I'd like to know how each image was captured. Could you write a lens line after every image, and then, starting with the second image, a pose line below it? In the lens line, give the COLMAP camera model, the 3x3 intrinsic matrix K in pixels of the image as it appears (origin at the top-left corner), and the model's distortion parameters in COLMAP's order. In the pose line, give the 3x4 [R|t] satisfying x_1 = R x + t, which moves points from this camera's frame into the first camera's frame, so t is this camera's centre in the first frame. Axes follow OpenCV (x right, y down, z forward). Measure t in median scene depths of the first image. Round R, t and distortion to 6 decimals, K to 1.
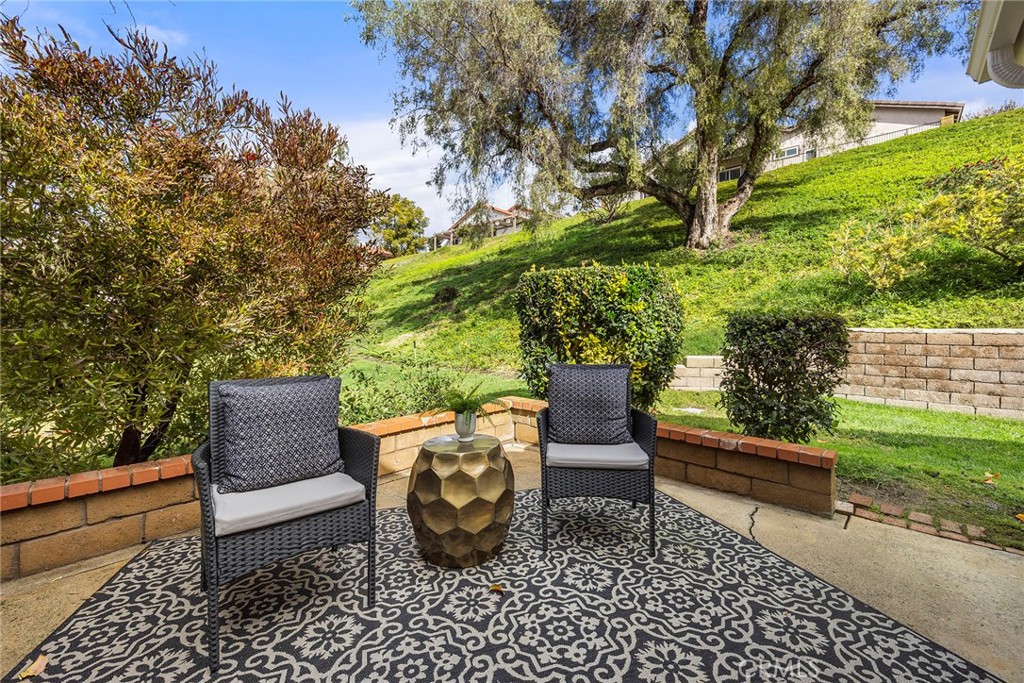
lens RADIAL K [[416.2, 0, 510.6], [0, 416.2, 321.7], [0, 0, 1]] dist [-0.001677, -0.000164]
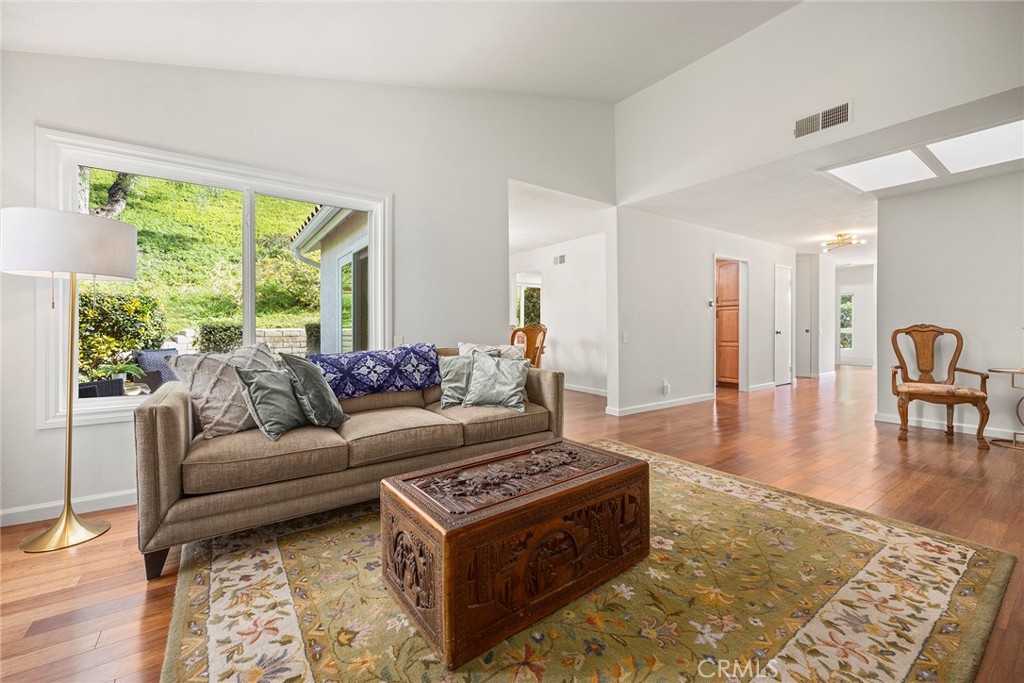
lens RADIAL K [[416.2, 0, 510.6], [0, 416.2, 321.7], [0, 0, 1]] dist [-0.001677, -0.000164]
pose [[0.198038, 0.005789, 0.980177, -1.075472], [-0.010256, 0.999940, -0.003833, -0.031754], [-0.980141, -0.009293, 0.198085, -0.822438]]
